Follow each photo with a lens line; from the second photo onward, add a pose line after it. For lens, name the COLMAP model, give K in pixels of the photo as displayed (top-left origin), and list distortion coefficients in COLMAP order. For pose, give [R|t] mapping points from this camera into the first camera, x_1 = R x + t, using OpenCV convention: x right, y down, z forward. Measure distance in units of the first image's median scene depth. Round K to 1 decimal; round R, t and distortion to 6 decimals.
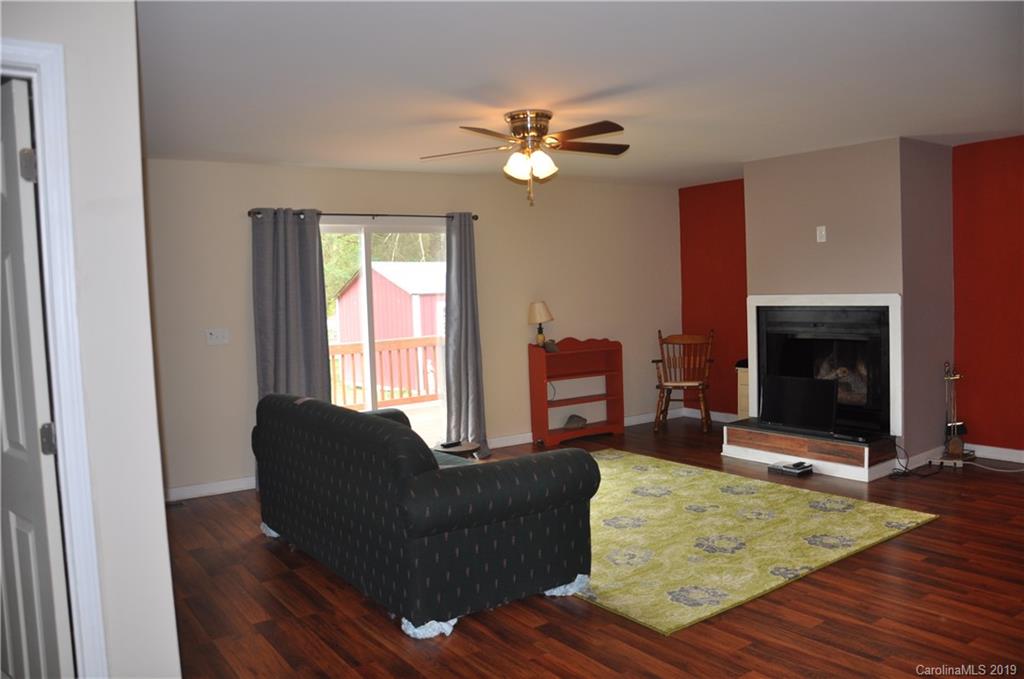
lens RADIAL K [[801.0, 0, 515.2], [0, 801.0, 338.5], [0, 0, 1]] dist [-0.138615, 0.096347]
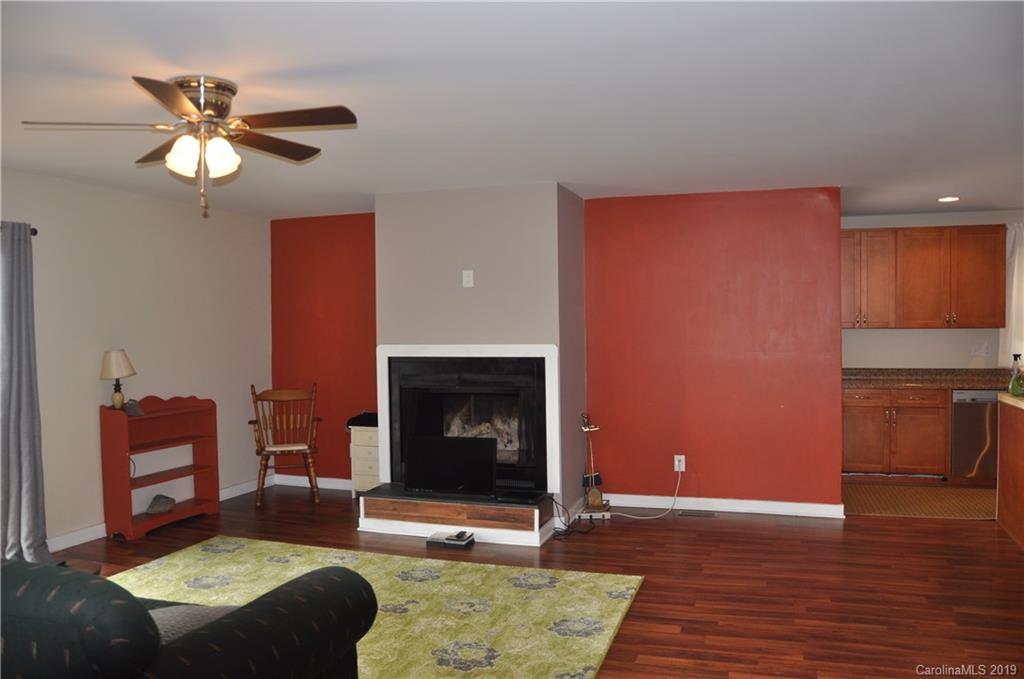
lens RADIAL K [[801.0, 0, 505.2], [0, 801.0, 341.2], [0, 0, 1]] dist [-0.138615, 0.096347]
pose [[0.807583, 0.015126, 0.589560, -0.132049], [0.019514, 0.998438, -0.052346, -0.010300], [-0.589431, 0.053779, 0.806027, 0.231195]]
